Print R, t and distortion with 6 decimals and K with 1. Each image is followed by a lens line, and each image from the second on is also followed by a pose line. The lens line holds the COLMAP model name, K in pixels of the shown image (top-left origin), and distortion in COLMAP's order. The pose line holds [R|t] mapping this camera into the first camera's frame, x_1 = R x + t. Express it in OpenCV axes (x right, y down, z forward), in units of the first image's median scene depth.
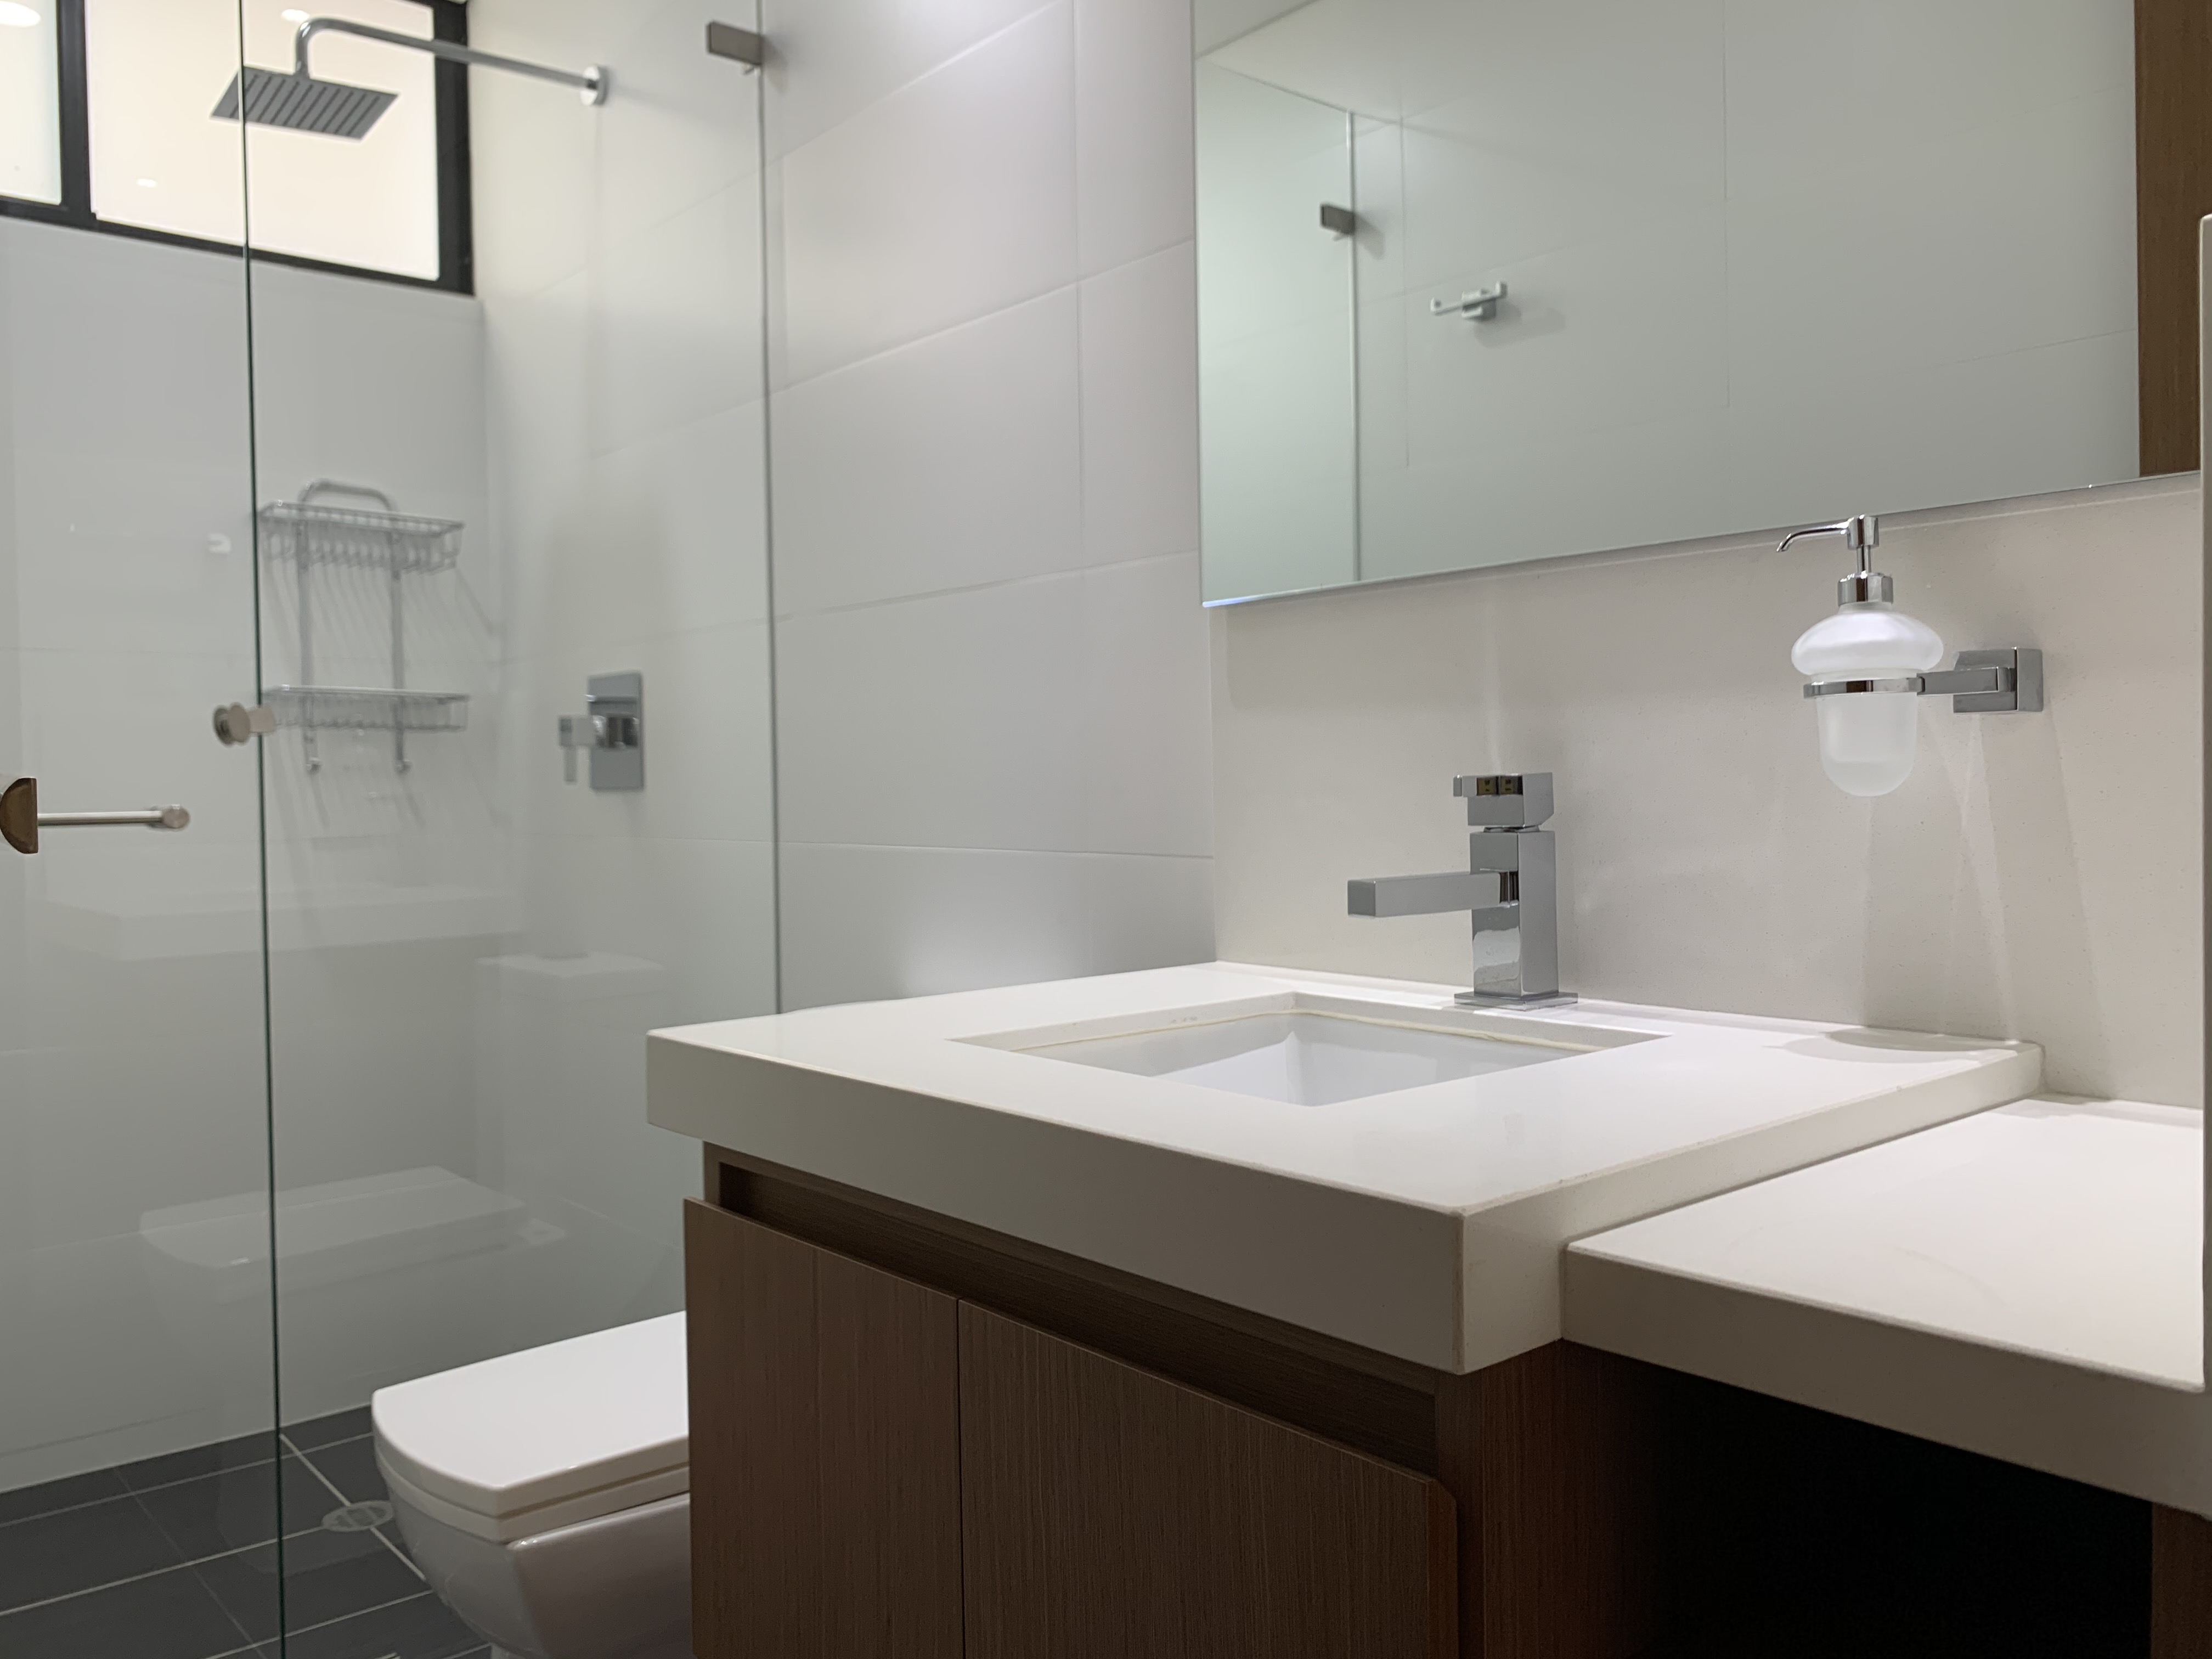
lens RADIAL K [[1709.7, 0, 1099.1], [0, 1709.7, 810.3], [0, 0, 1]] dist [0.006137, 0.003028]
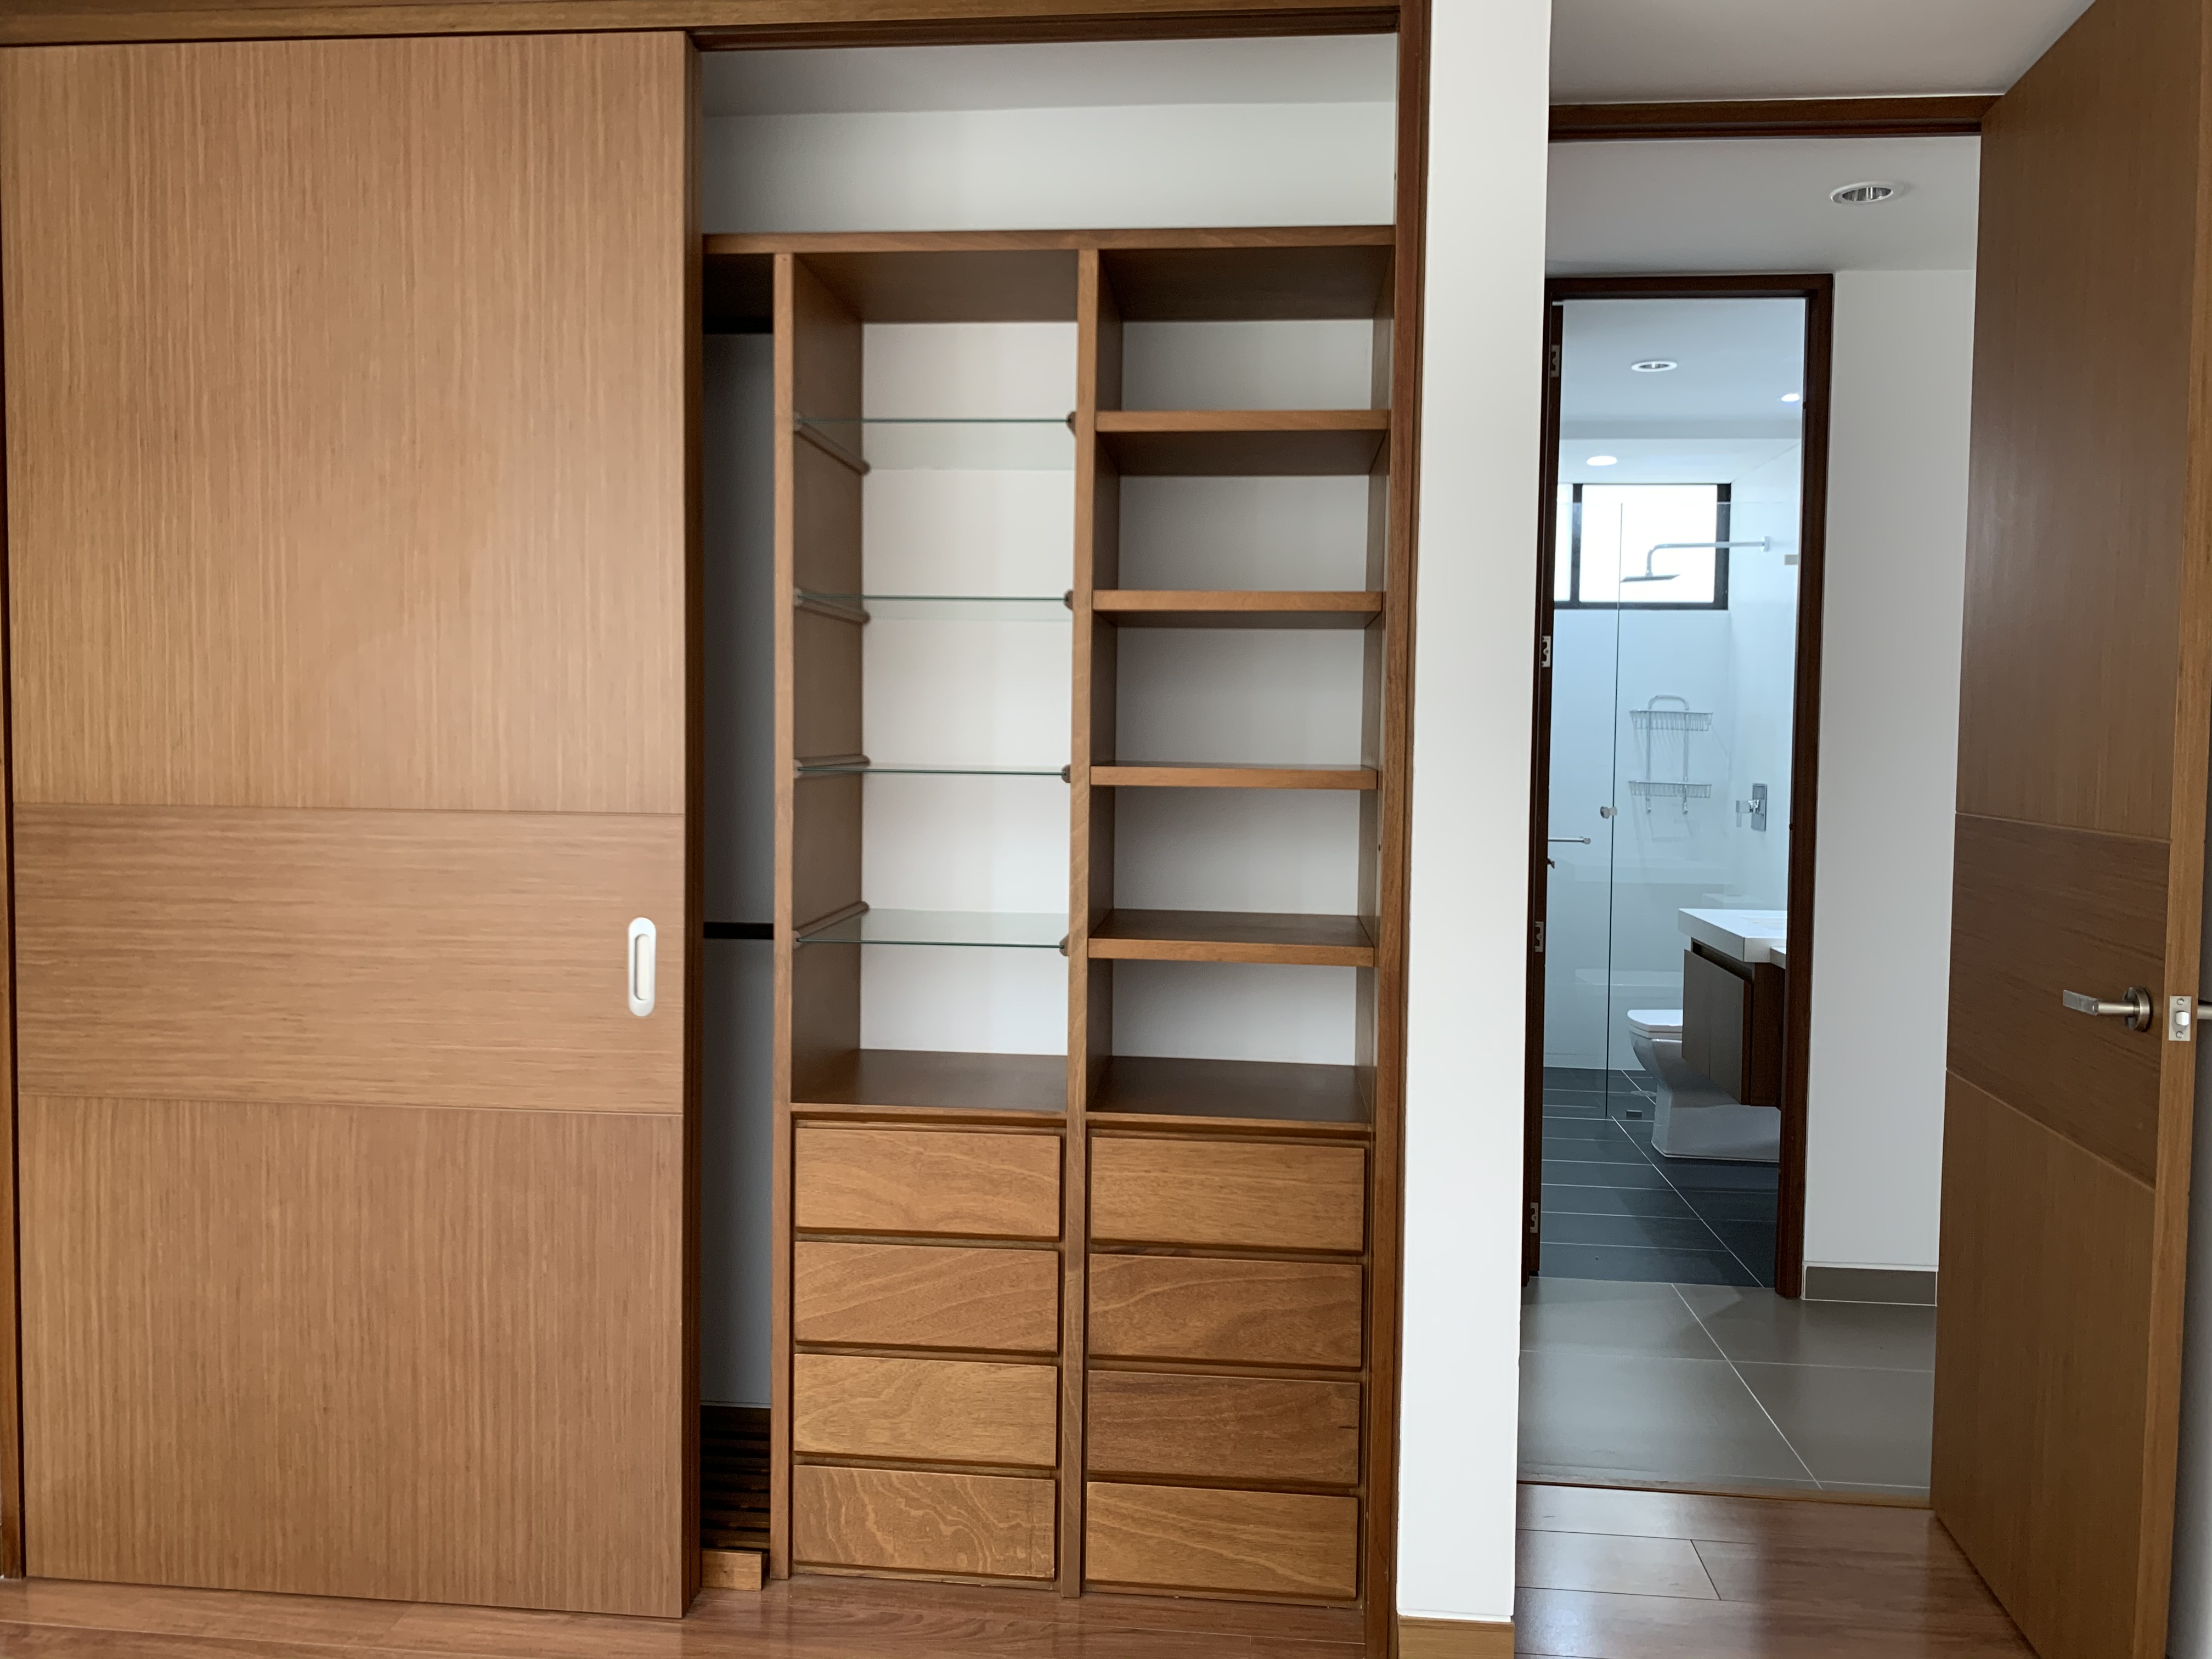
lens RADIAL K [[1709.7, 0, 1099.1], [0, 1709.7, 810.3], [0, 0, 1]] dist [0.006137, 0.003028]
pose [[0.692459, 0.061666, -0.718817, 0.811445], [-0.041428, 0.998095, 0.045717, -0.113155], [0.720267, -0.001878, 0.693694, -1.357935]]
